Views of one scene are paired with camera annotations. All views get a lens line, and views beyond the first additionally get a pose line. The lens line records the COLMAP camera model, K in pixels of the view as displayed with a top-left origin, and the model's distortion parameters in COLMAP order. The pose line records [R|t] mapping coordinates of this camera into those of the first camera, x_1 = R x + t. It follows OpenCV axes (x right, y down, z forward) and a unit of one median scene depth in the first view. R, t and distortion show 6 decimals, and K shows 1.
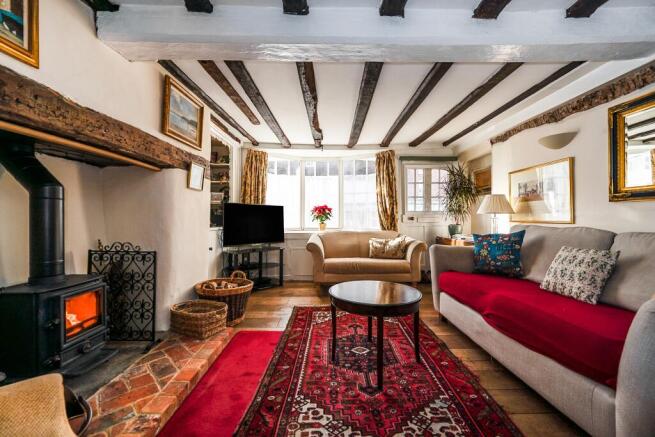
lens RADIAL K [[257.9, 0, 331.1], [0, 257.9, 219.3], [0, 0, 1]] dist [0.000312, 0.000113]
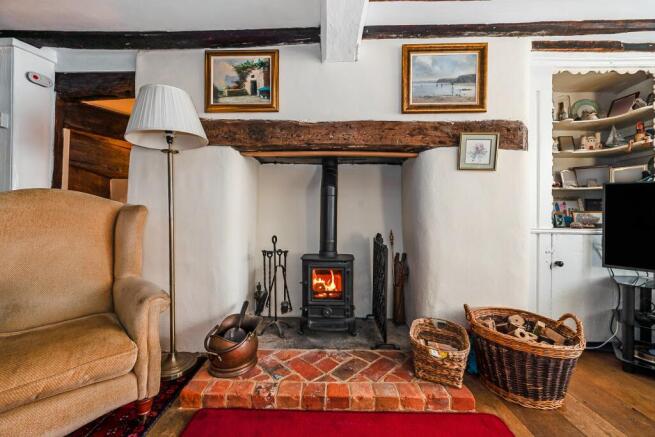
lens RADIAL K [[264.5, 0, 327.3], [0, 264.5, 213.3], [0, 0, 1]] dist [0.024035, 0.000130]
pose [[-0.015647, -0.025516, -0.999552, 0.297225], [-0.018511, 0.999510, -0.025226, 0.044077], [0.999706, 0.018108, -0.016111, 0.873443]]
